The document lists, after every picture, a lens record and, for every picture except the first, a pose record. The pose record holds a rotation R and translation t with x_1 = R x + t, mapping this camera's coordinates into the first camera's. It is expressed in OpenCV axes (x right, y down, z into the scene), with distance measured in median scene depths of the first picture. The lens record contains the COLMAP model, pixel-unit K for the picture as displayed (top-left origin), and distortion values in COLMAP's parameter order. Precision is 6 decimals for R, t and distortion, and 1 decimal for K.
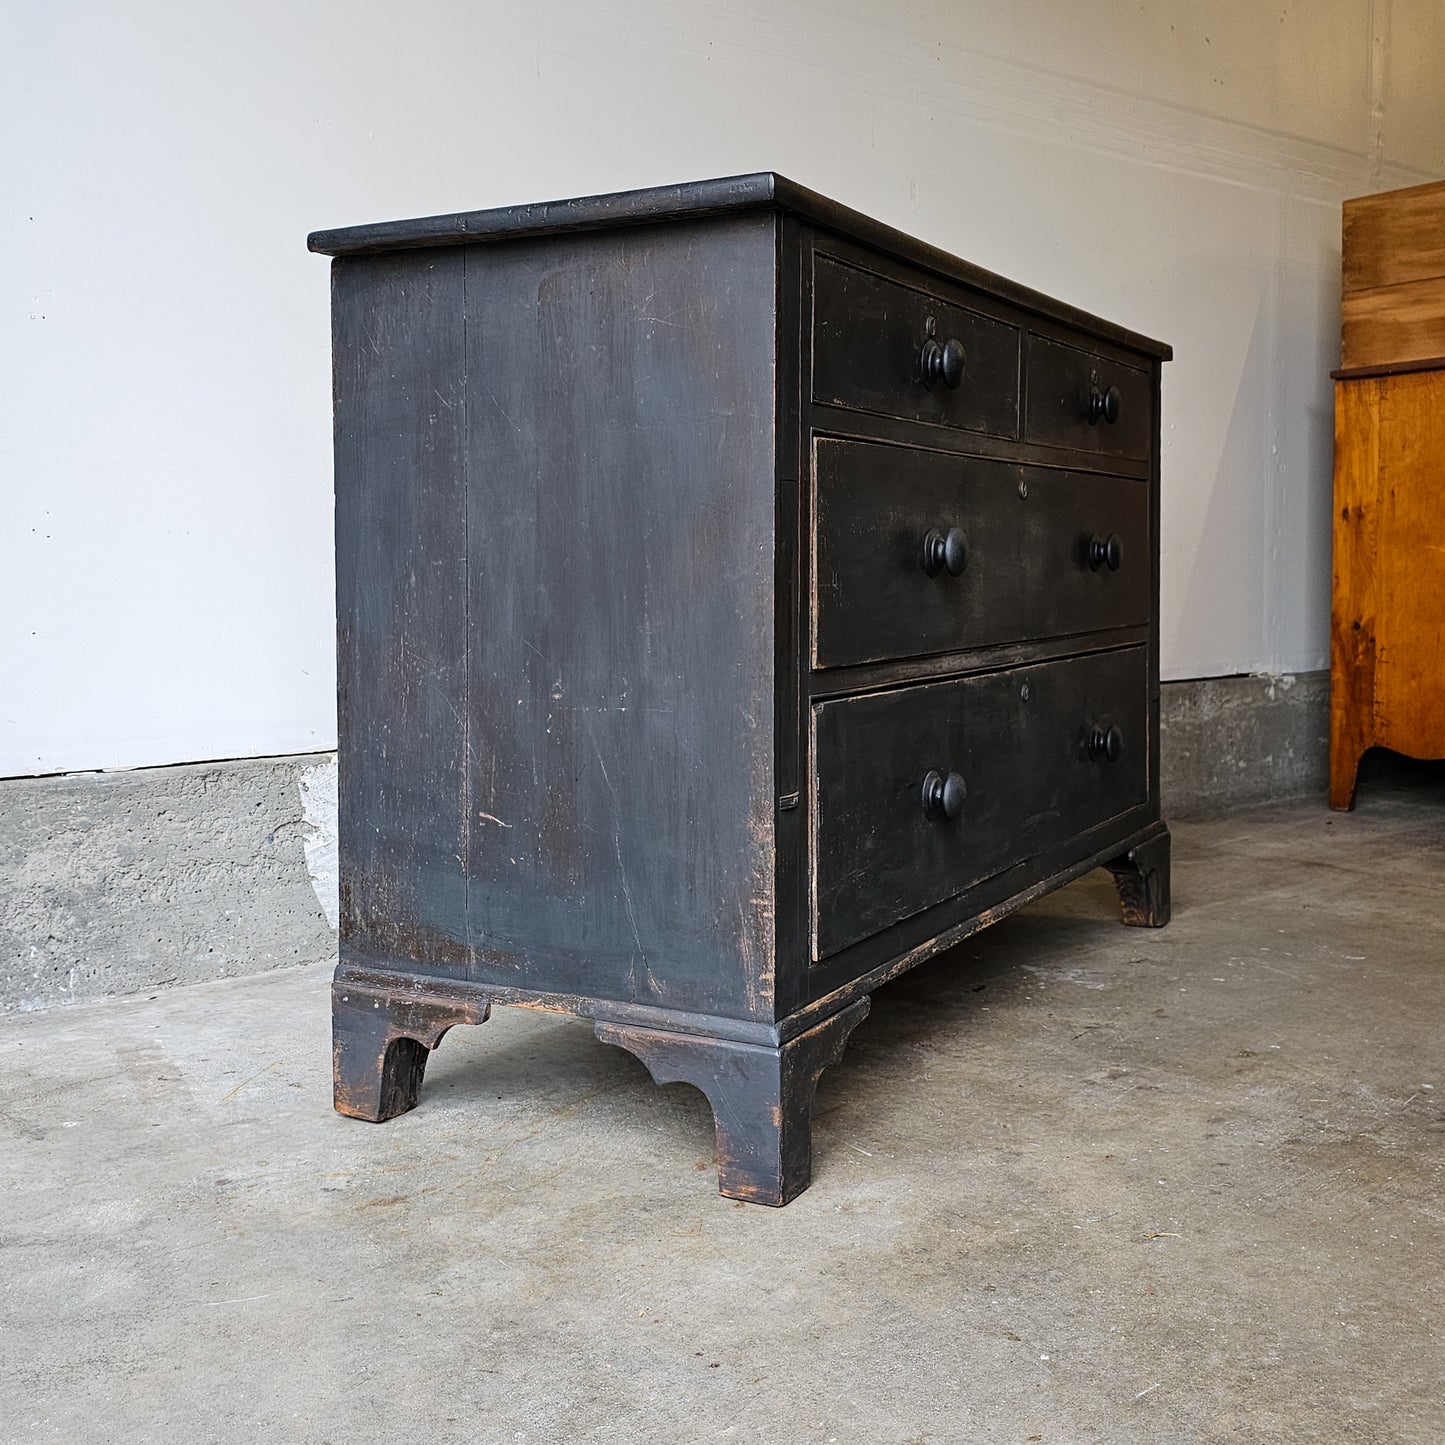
lens RADIAL K [[1833.6, 0, 718.2], [0, 1833.6, 729.1], [0, 0, 1]] dist [0.045094, 0.000000]
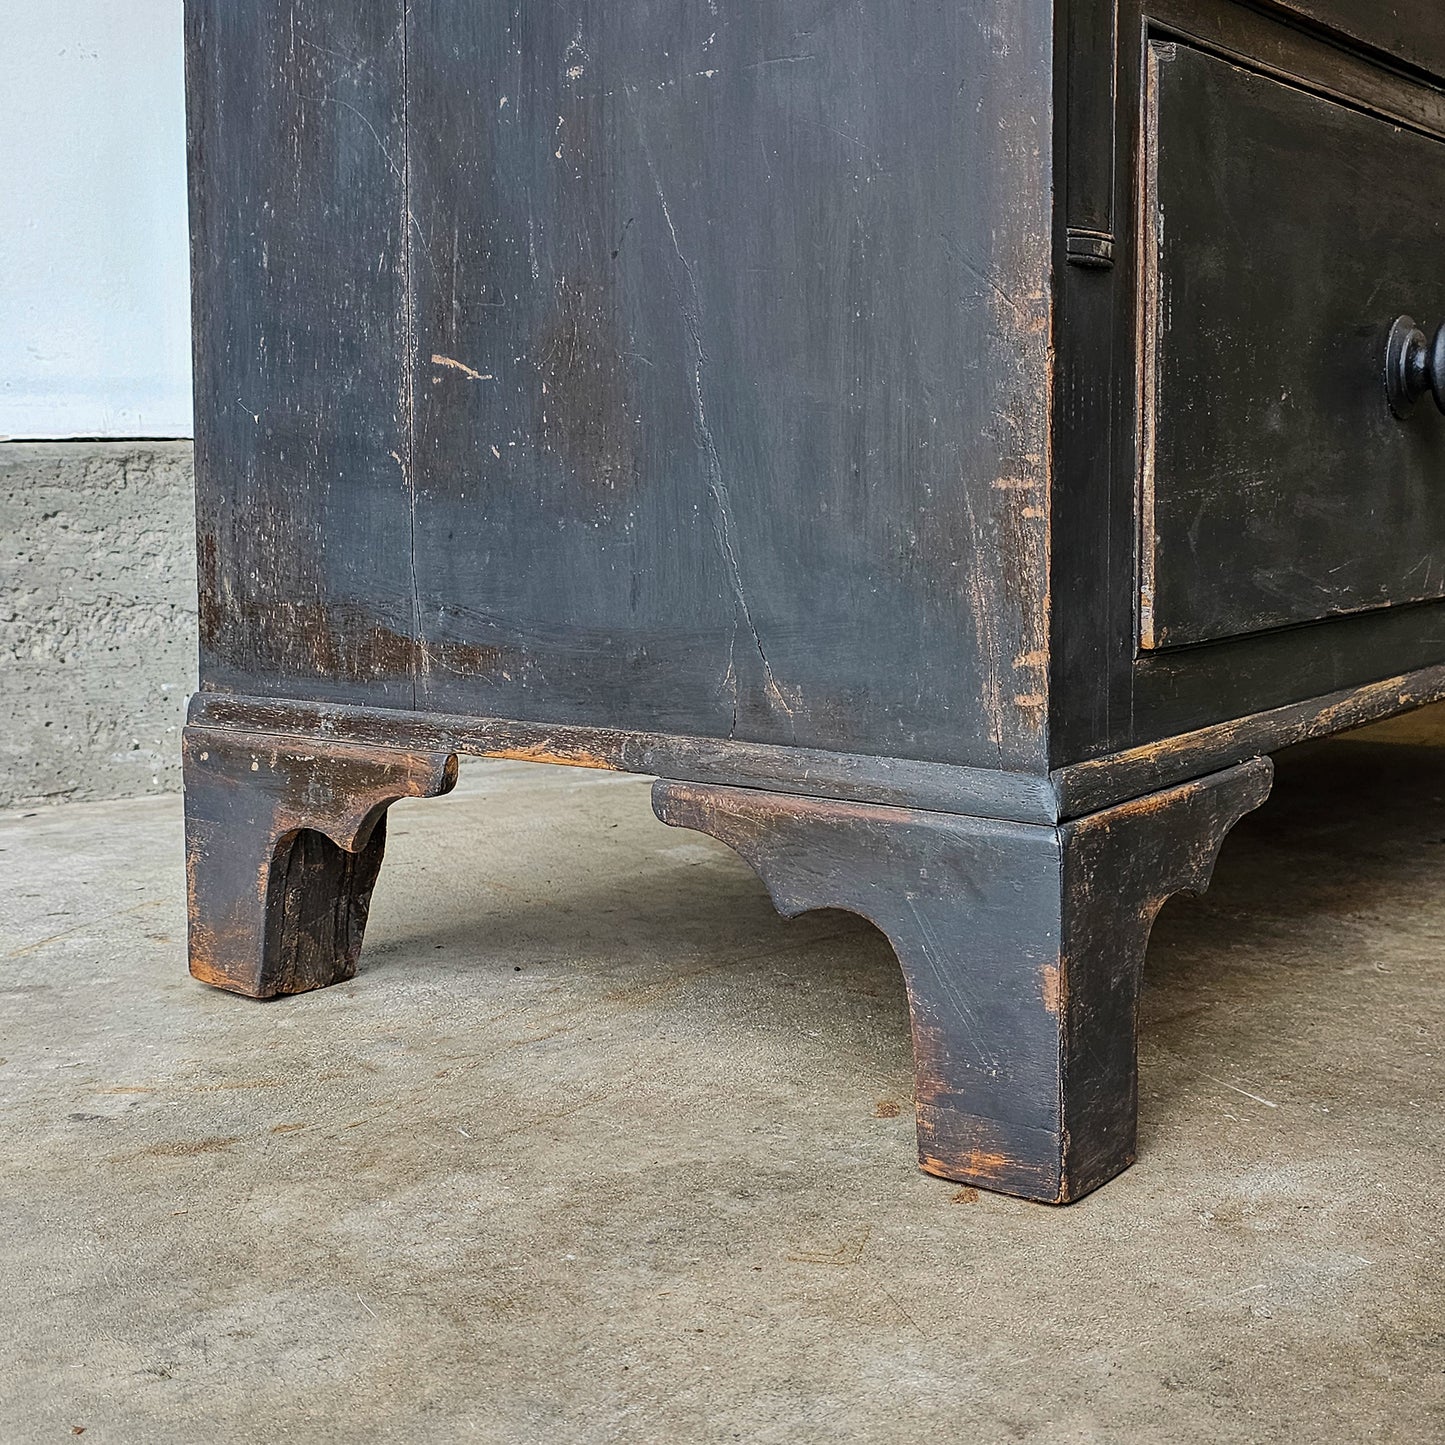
lens RADIAL K [[1833.6, 0, 692.2], [0, 1833.6, 723.5], [0, 0, 1]] dist [0.045094, 0.000000]
pose [[0.982527, 0.004671, -0.186059, 0.027567], [-0.005743, 0.999970, -0.005227, 0.146663], [0.186029, 0.006204, 0.982525, 0.548845]]
